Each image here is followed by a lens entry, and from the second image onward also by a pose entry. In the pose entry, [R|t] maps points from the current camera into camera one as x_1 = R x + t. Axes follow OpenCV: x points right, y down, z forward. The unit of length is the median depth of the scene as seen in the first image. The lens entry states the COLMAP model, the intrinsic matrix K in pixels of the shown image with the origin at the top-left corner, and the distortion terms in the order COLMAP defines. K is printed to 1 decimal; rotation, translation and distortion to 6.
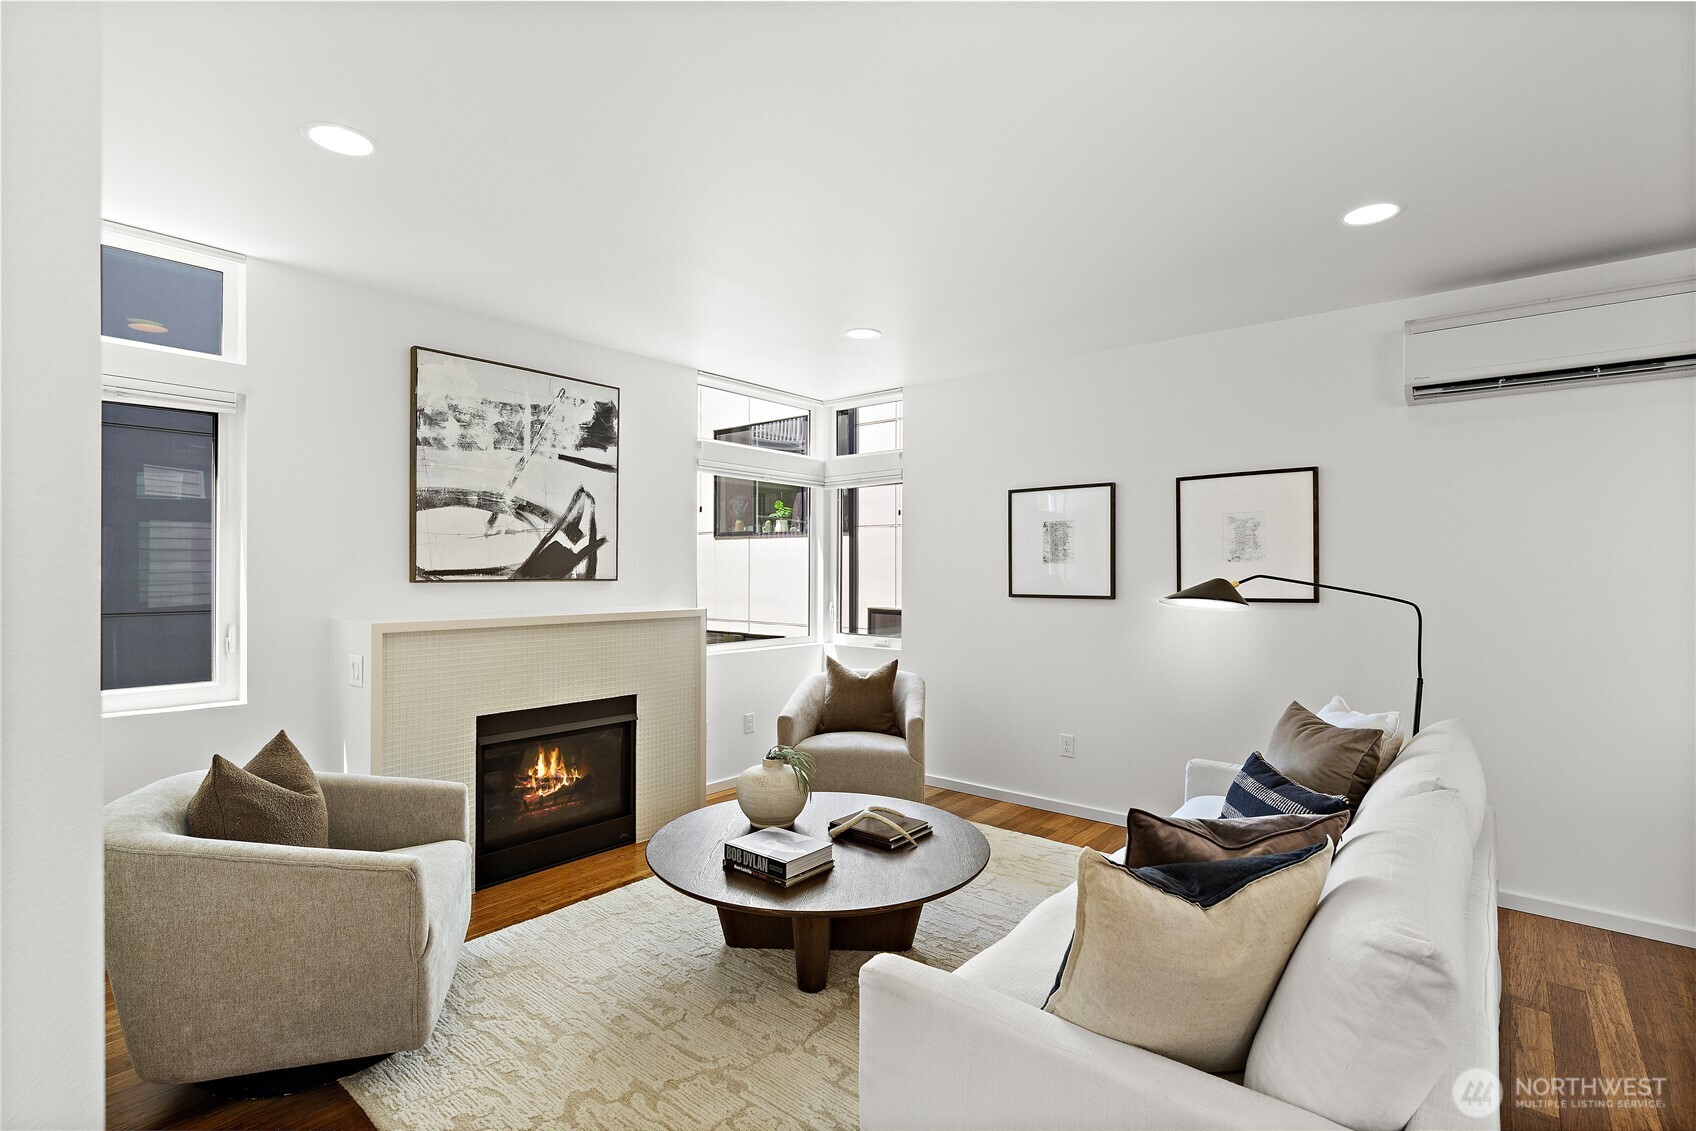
lens RADIAL K [[798.7, 0, 847.3], [0, 798.7, 571.5], [0, 0, 1]] dist [-0.006158, -0.000031]
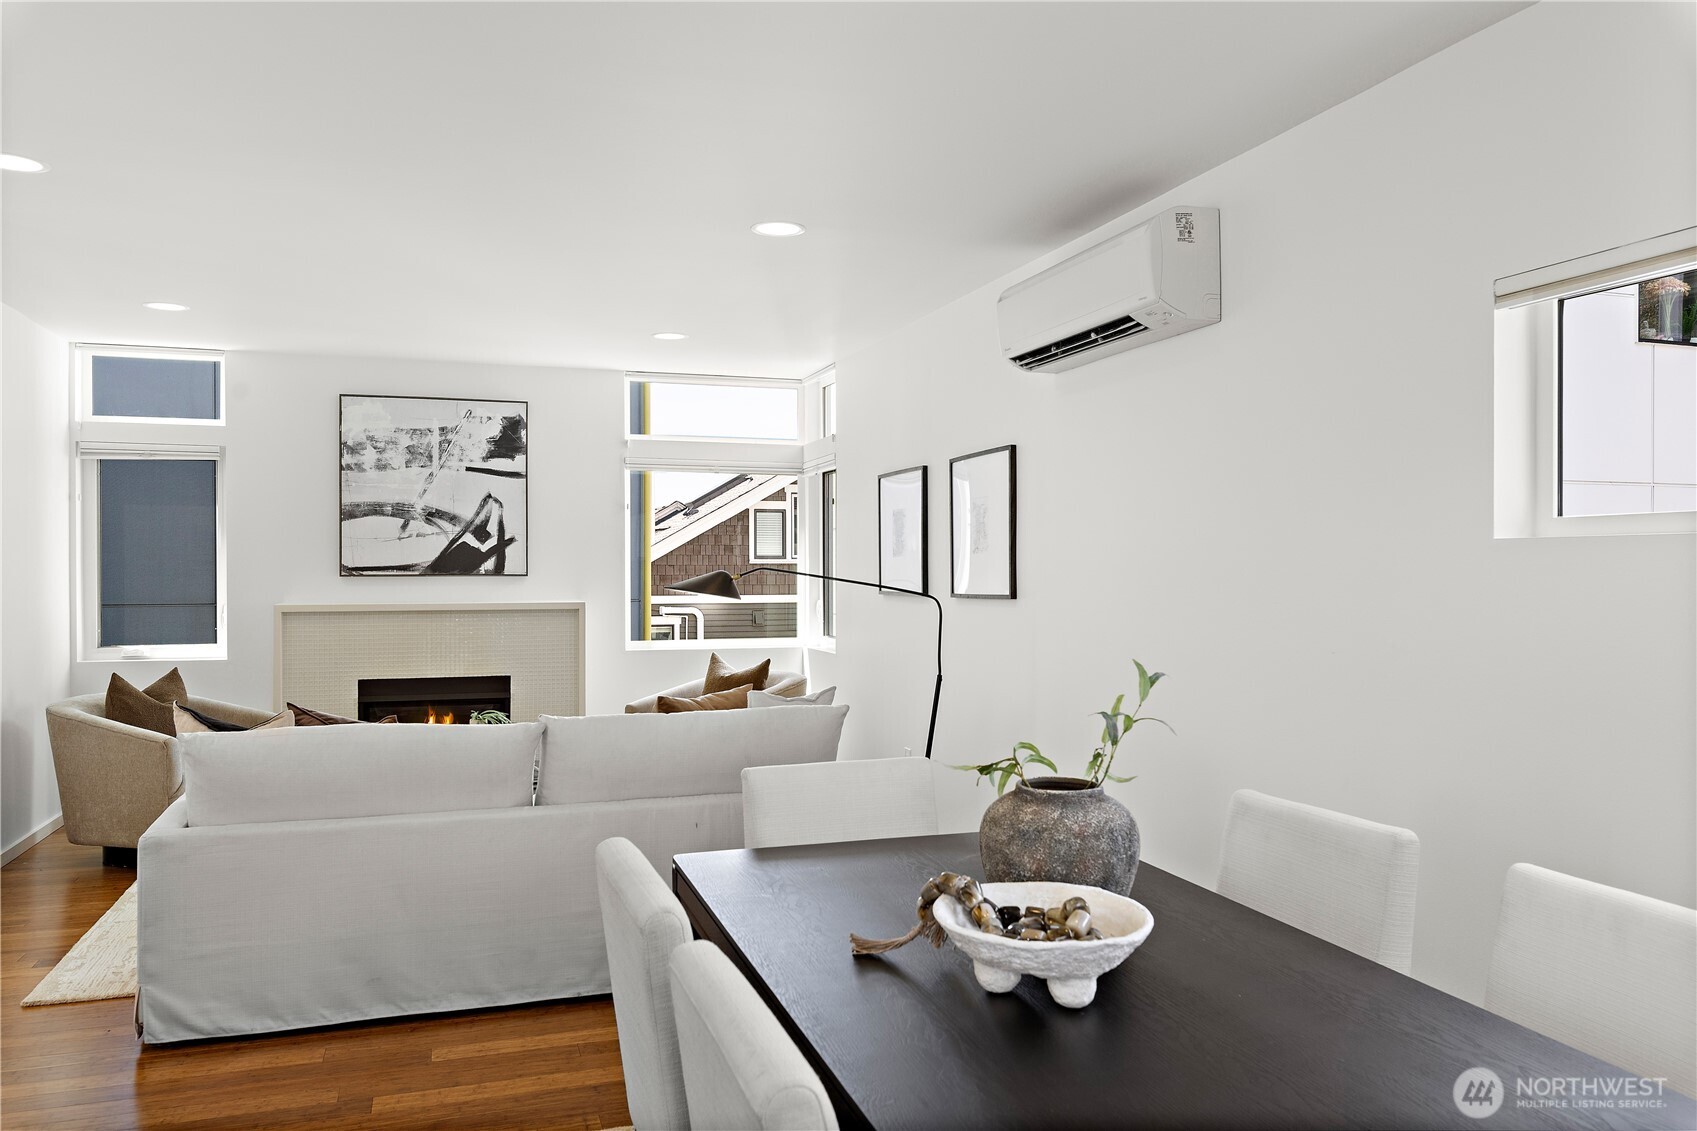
lens RADIAL K [[1240.2, 0, 833.5], [0, 1240.2, 569.1], [0, 0, 1]] dist [0.000913, -0.009437]
pose [[0.843917, -0.003347, -0.536463, 1.100333], [0.002886, 0.999994, -0.001700, 0.006938], [0.536466, -0.000113, 0.843922, -0.246623]]
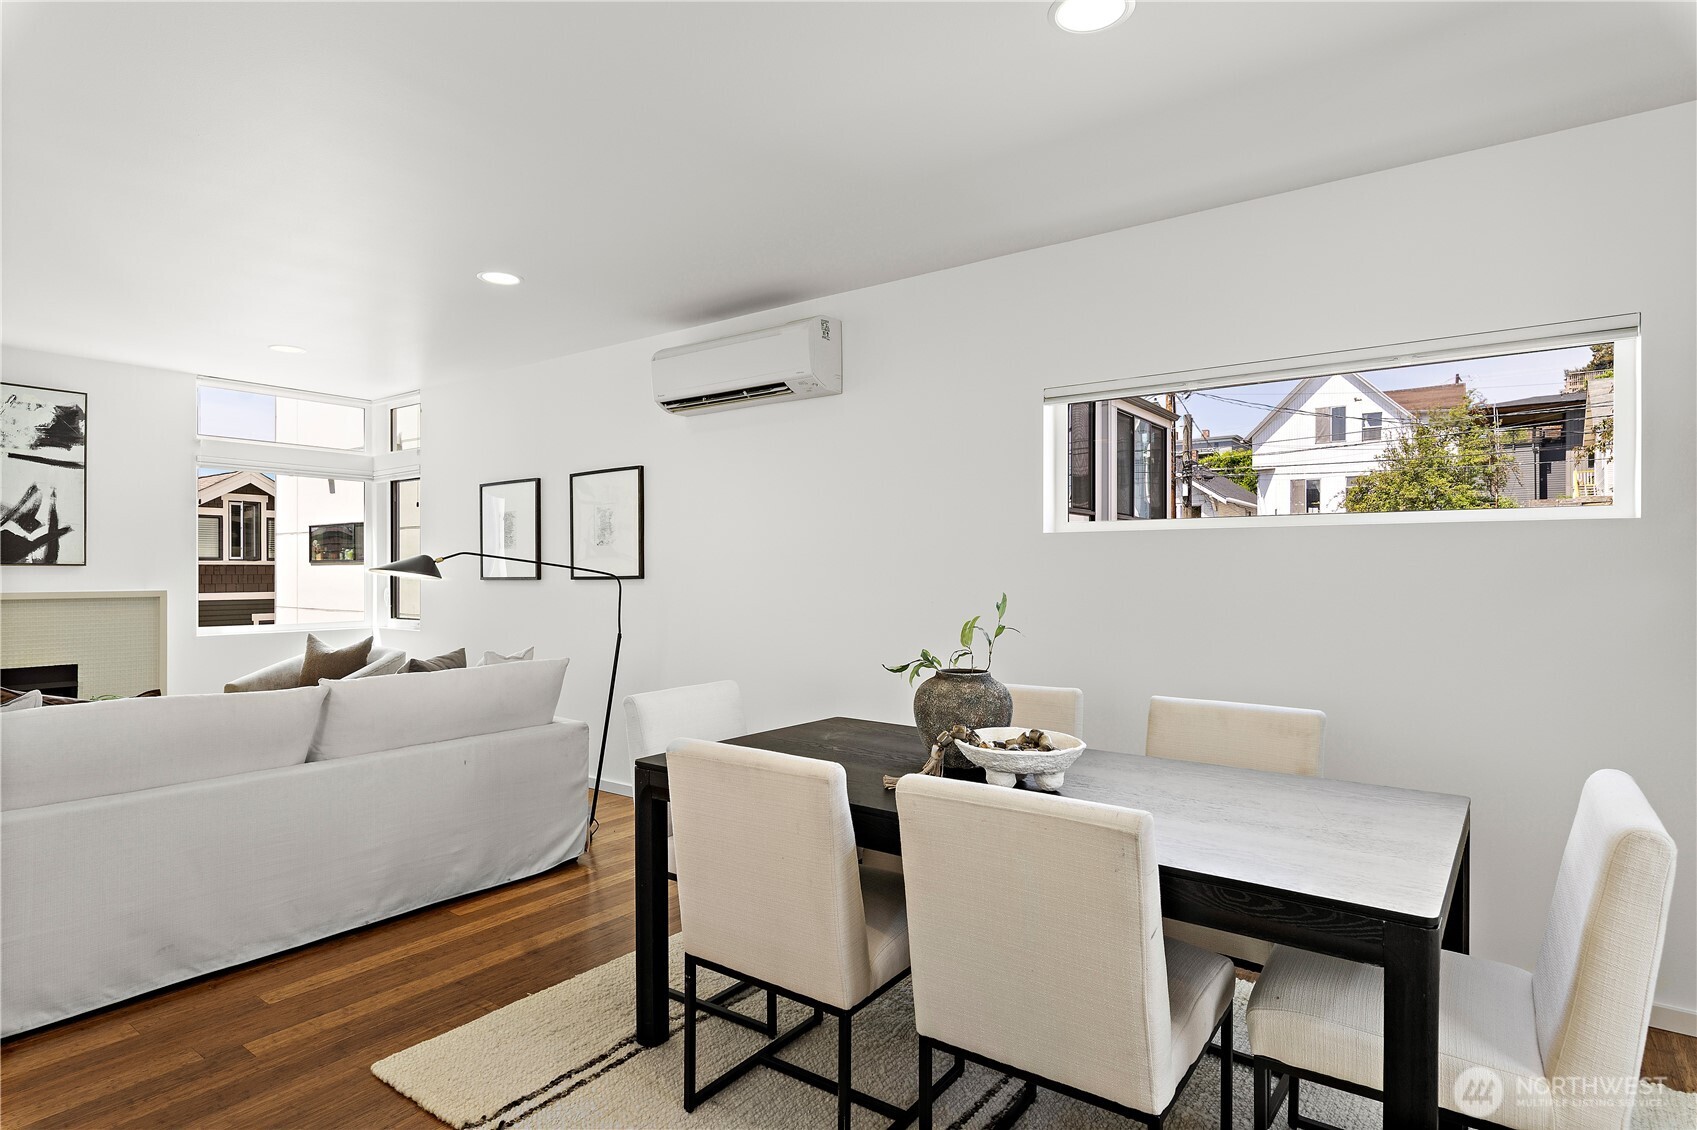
lens RADIAL K [[919.2, 0, 849.3], [0, 919.2, 569.2], [0, 0, 1]] dist [0.000900, -0.000634]
pose [[0.998686, -0.004195, 0.051078, 0.790657], [0.004433, 0.999980, -0.004548, 0.030041], [-0.051058, 0.004768, 0.998684, -0.375459]]
